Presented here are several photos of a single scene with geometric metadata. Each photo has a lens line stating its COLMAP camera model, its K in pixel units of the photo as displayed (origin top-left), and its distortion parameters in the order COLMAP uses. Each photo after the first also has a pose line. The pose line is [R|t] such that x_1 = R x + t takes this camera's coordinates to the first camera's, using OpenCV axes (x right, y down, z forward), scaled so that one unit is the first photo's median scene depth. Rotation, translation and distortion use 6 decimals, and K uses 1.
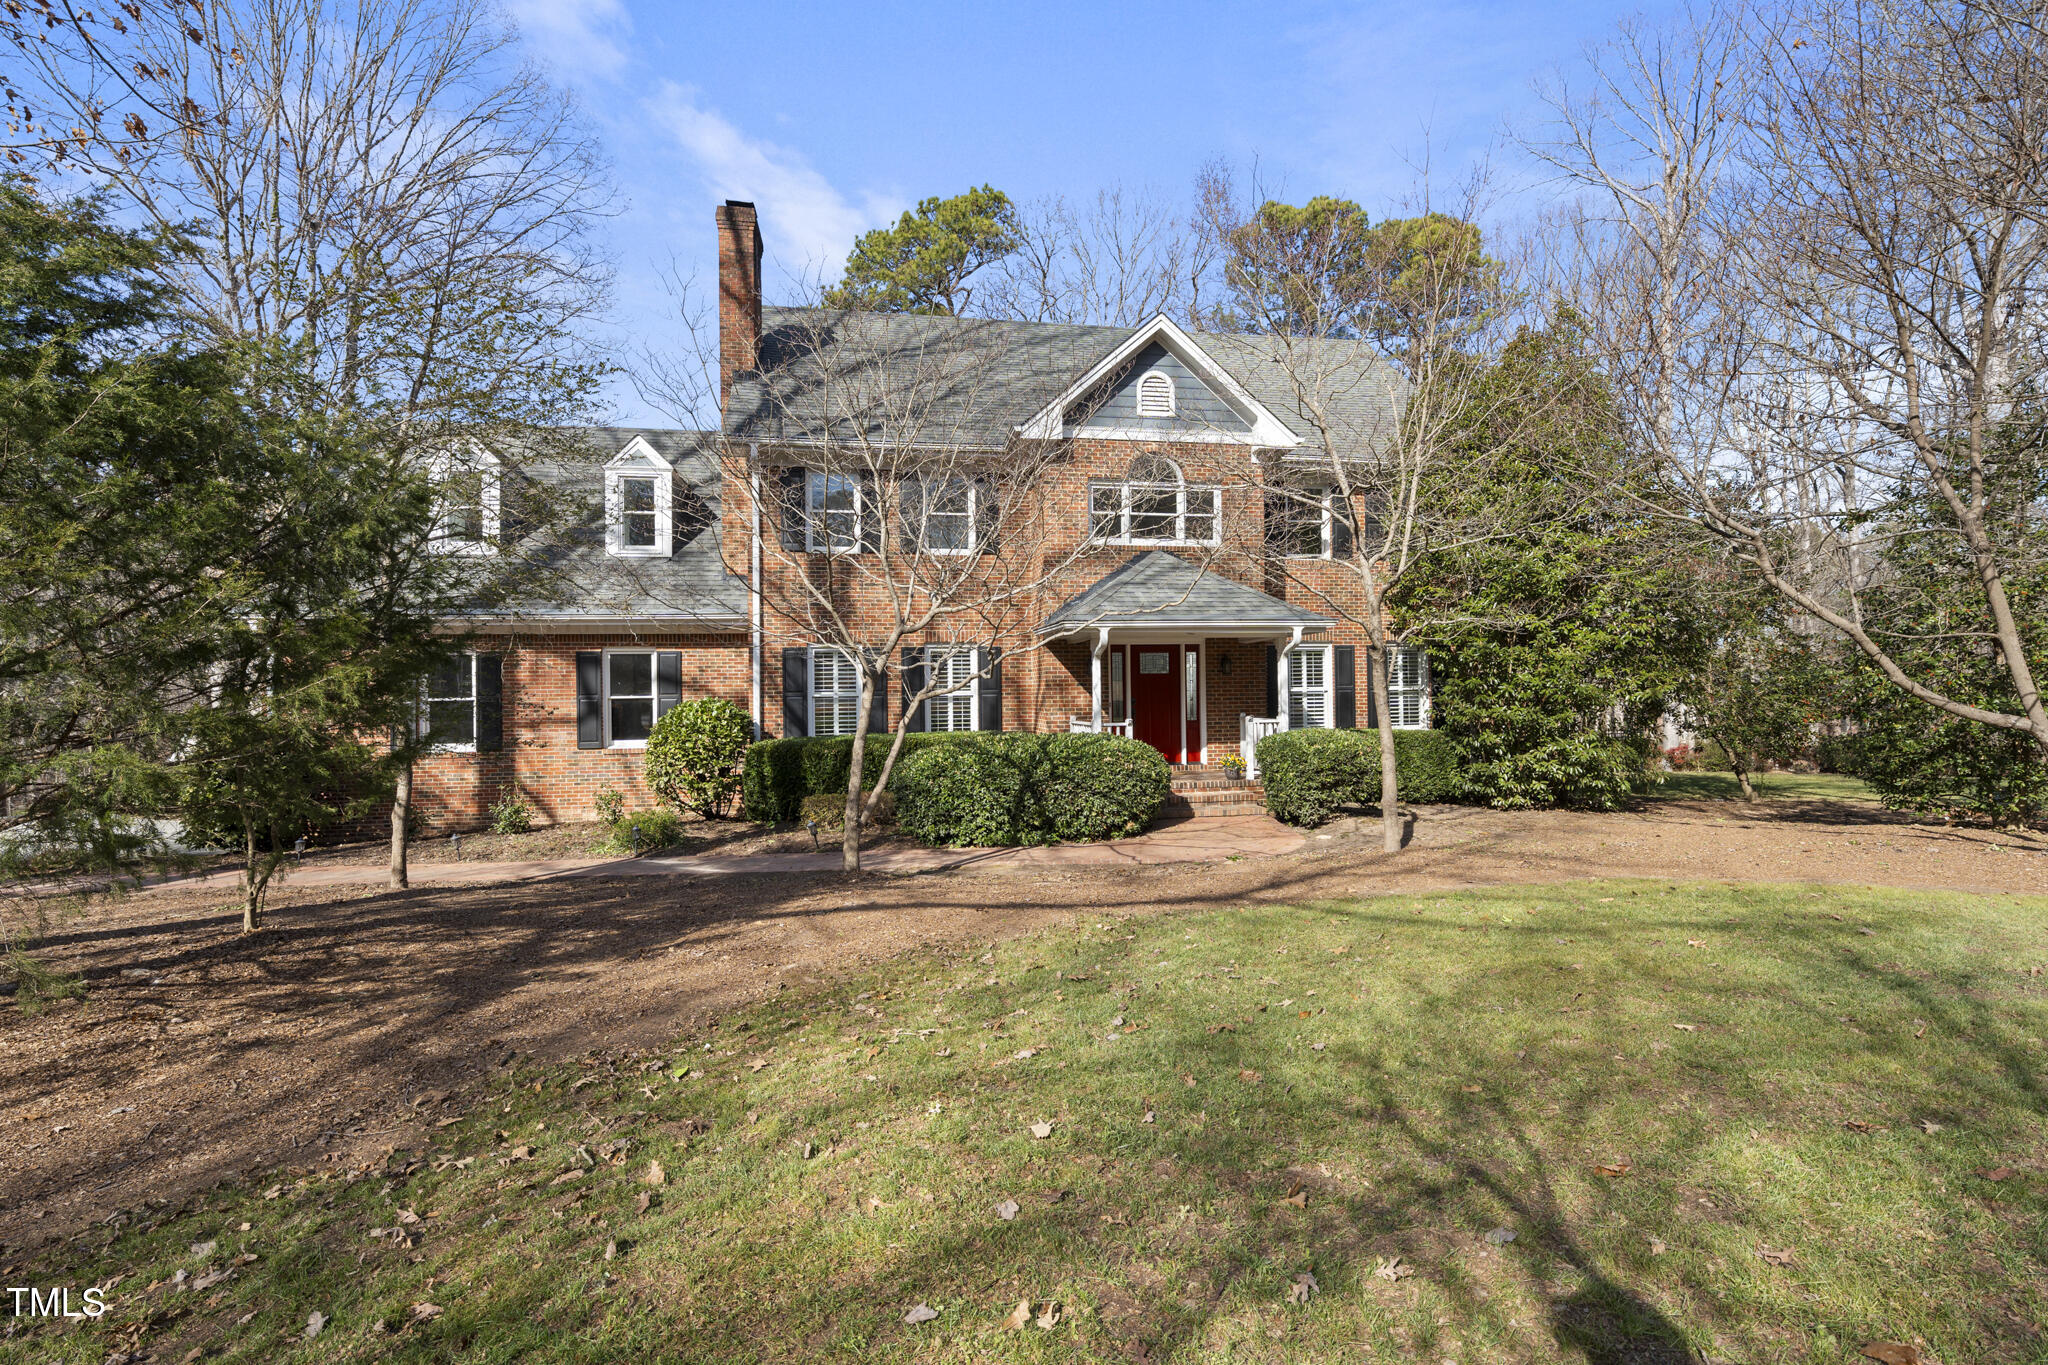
lens RADIAL K [[893.9, 0, 1024.0], [0, 893.9, 682.5], [0, 0, 1]] dist [0.000497, 0.000045]
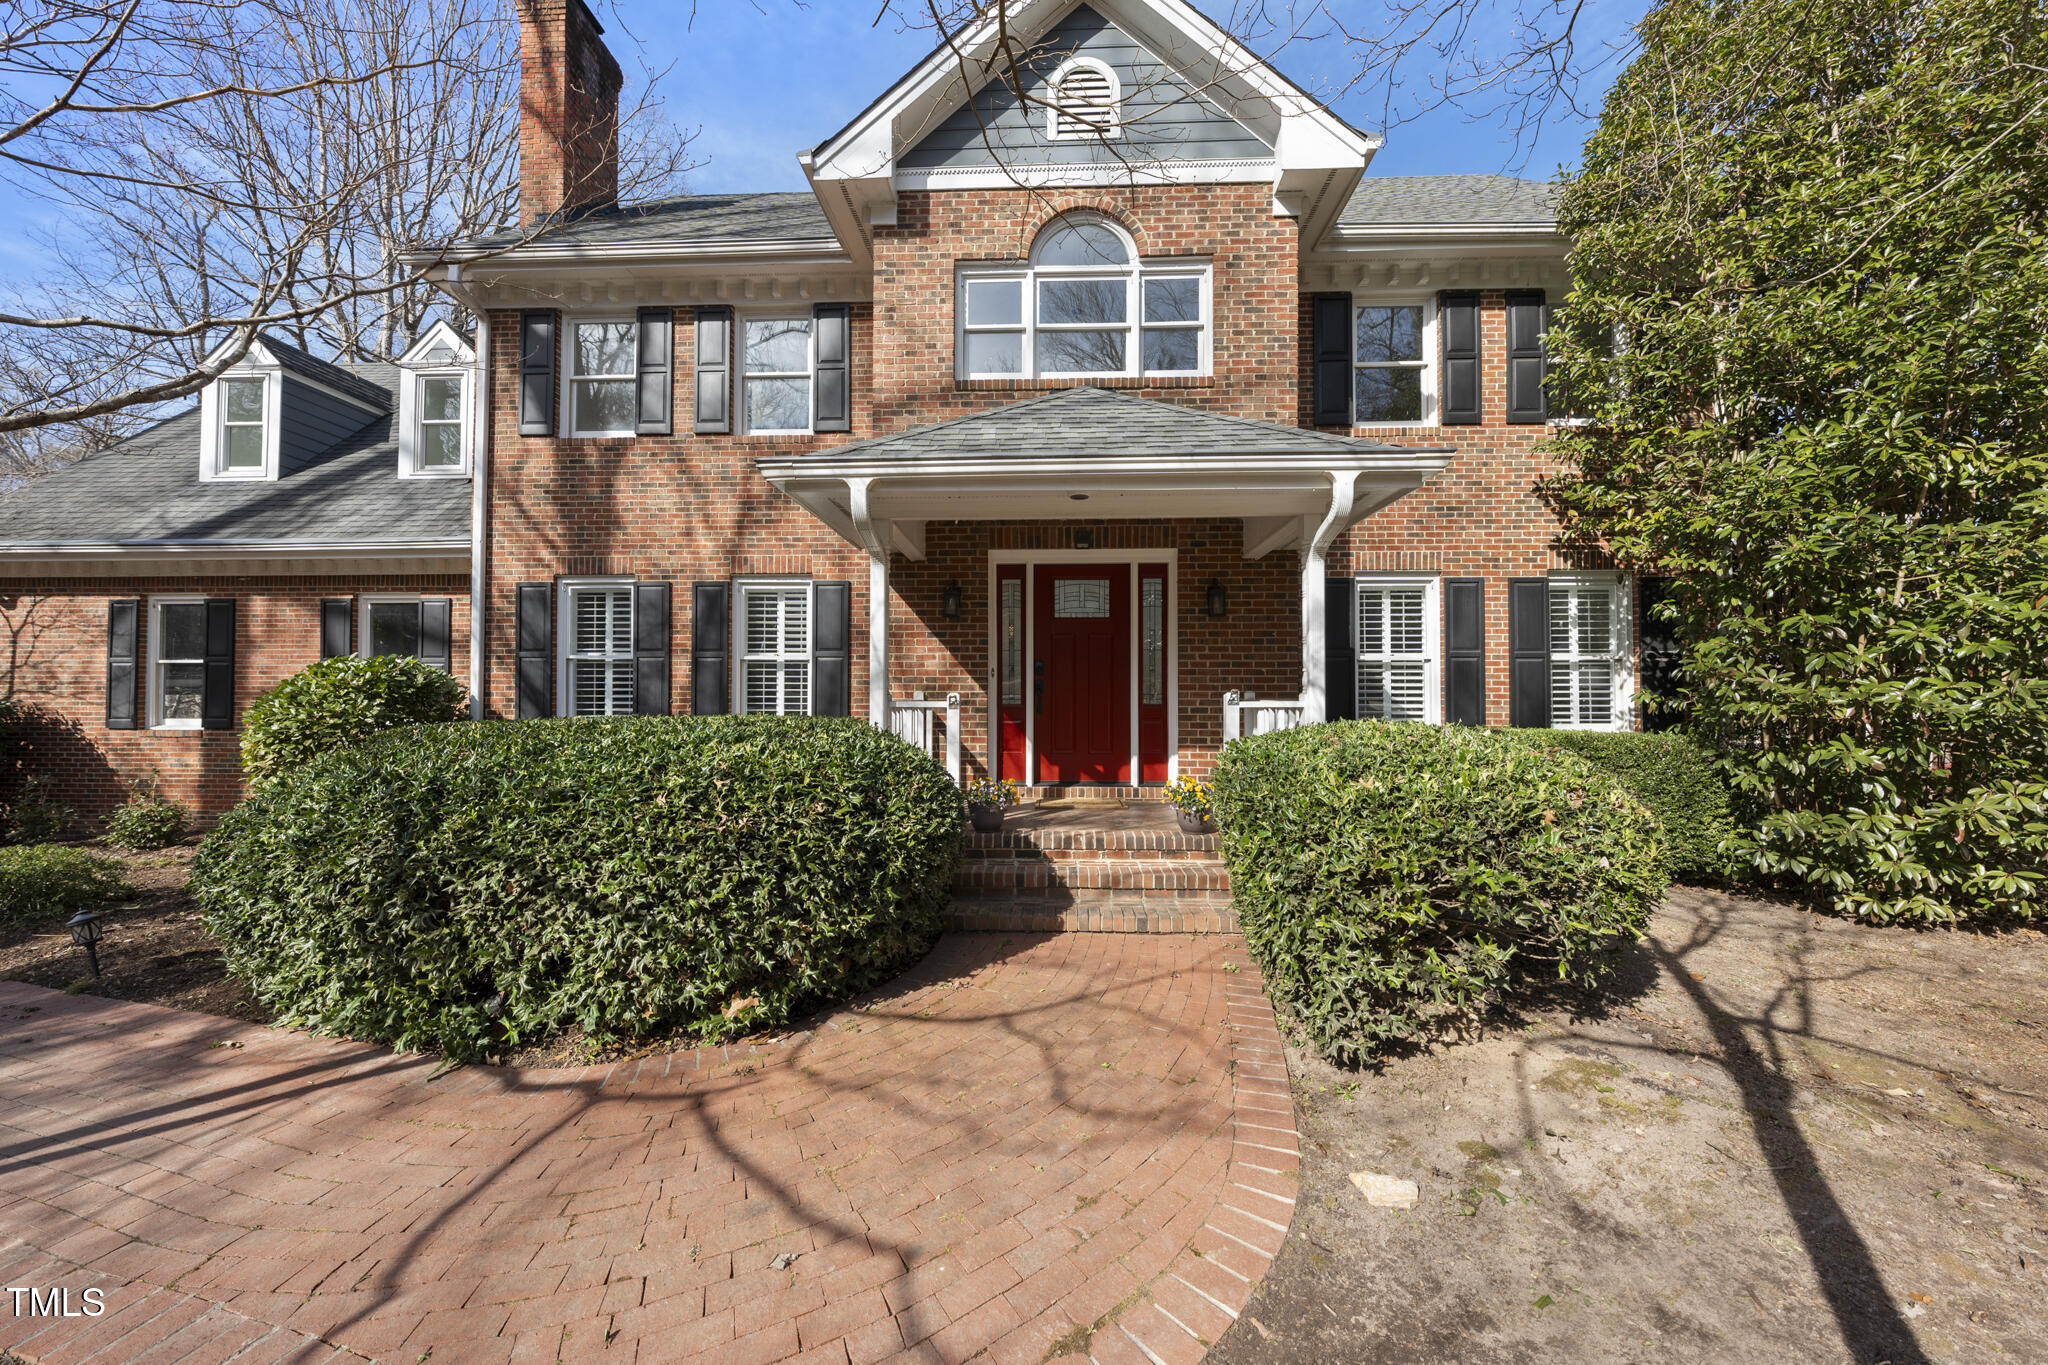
lens RADIAL K [[696.8, 0, 1024.0], [0, 696.8, 682.5], [0, 0, 1]] dist [-0.009600, -0.000176]
pose [[0.977659, 0.010672, -0.209926, 0.200872], [-0.011733, 0.999924, -0.003810, 0.031673], [0.209869, 0.006188, 0.977710, 0.574874]]
